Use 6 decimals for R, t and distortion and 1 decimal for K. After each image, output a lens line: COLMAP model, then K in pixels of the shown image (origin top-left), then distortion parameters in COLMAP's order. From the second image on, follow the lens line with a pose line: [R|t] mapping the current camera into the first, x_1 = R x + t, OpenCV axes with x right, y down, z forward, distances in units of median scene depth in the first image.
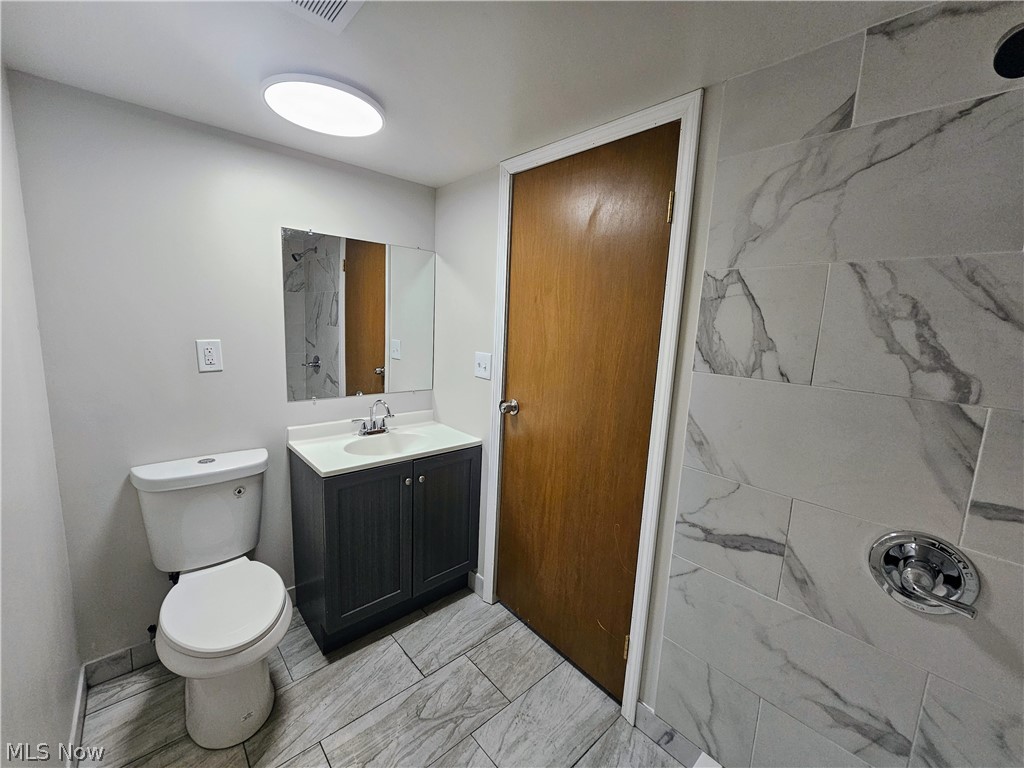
lens RADIAL K [[420.5, 0, 510.1], [0, 420.5, 385.2], [0, 0, 1]] dist [0.000358, 0.000670]
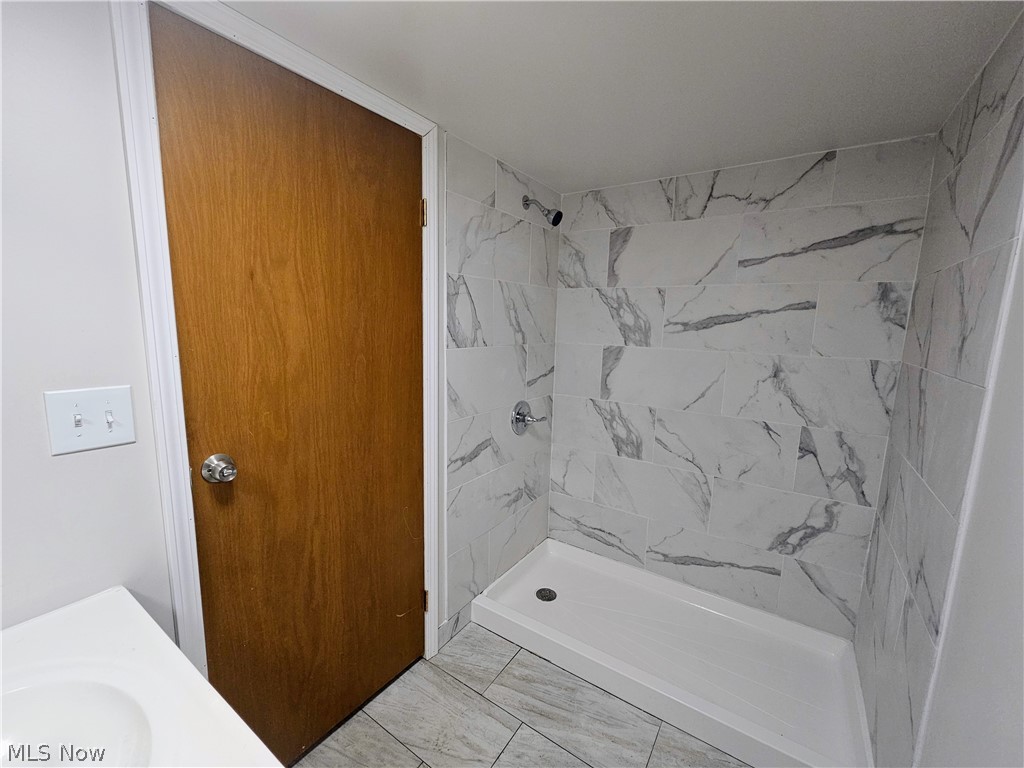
lens RADIAL K [[420.5, 0, 510.8], [0, 420.5, 384.2], [0, 0, 1]] dist [0.000358, 0.000670]
pose [[-0.238305, -0.194190, 0.951578, -0.961647], [0.115359, 0.967210, 0.226269, -0.219185], [-0.964315, 0.163694, -0.208089, 1.200510]]
